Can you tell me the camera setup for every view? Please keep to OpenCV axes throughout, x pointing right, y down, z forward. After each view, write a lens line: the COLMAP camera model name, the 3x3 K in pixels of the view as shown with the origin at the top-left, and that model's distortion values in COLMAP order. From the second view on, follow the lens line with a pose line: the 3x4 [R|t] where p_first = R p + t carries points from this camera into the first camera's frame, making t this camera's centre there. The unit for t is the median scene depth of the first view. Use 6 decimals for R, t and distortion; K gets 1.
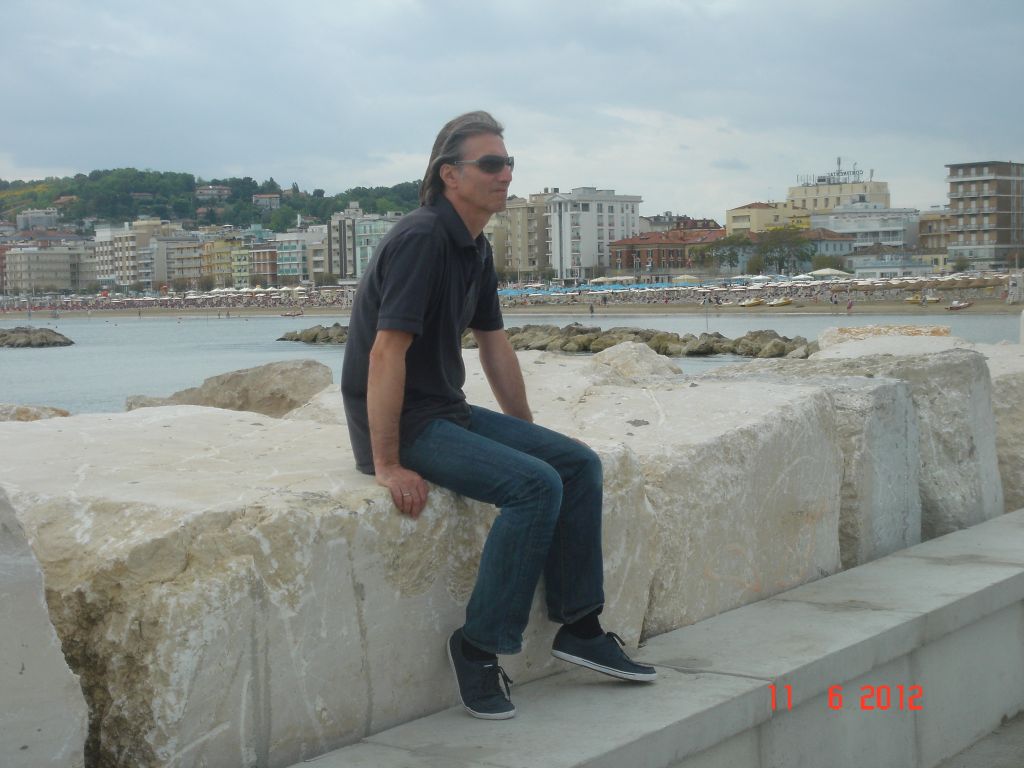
lens RADIAL K [[1780.4, 0, 504.0], [0, 1780.4, 385.9], [0, 0, 1]] dist [0.056369, 0.000000]
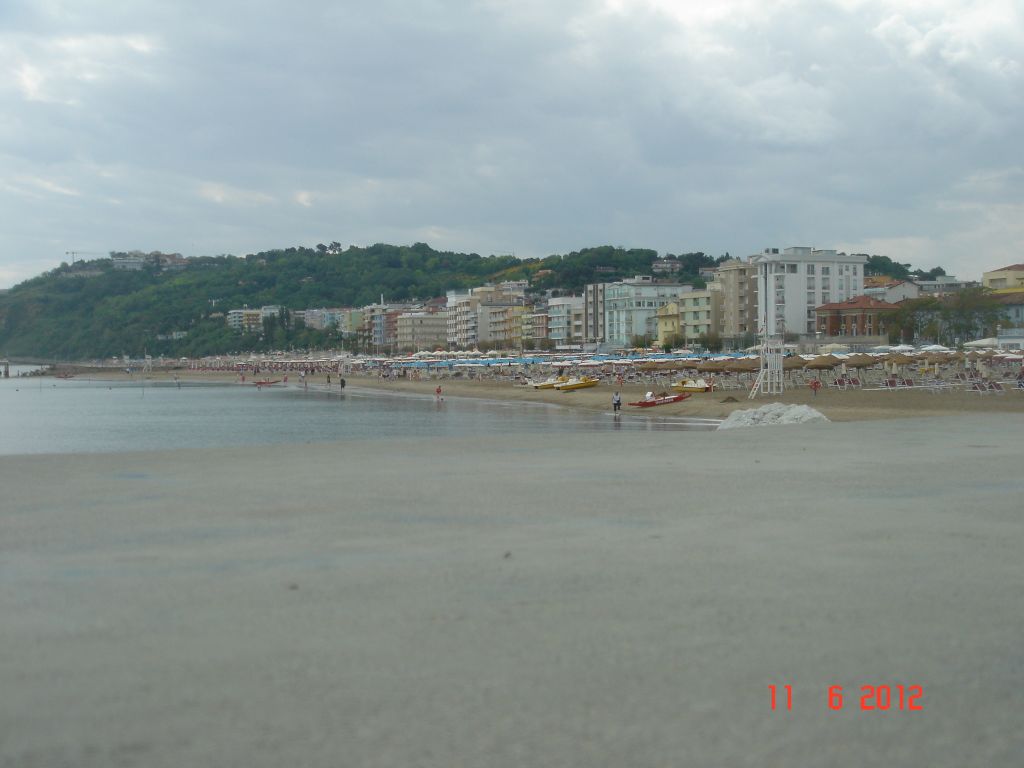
lens RADIAL K [[1420.7, 0, 515.5], [0, 1420.7, 336.8], [0, 0, 1]] dist [-0.052708, 0.000000]
pose [[0.914712, 0.012479, -0.403913, 0.206321], [-0.038436, 0.997678, -0.056220, -0.018694], [0.402273, 0.066950, 0.913068, 0.277268]]
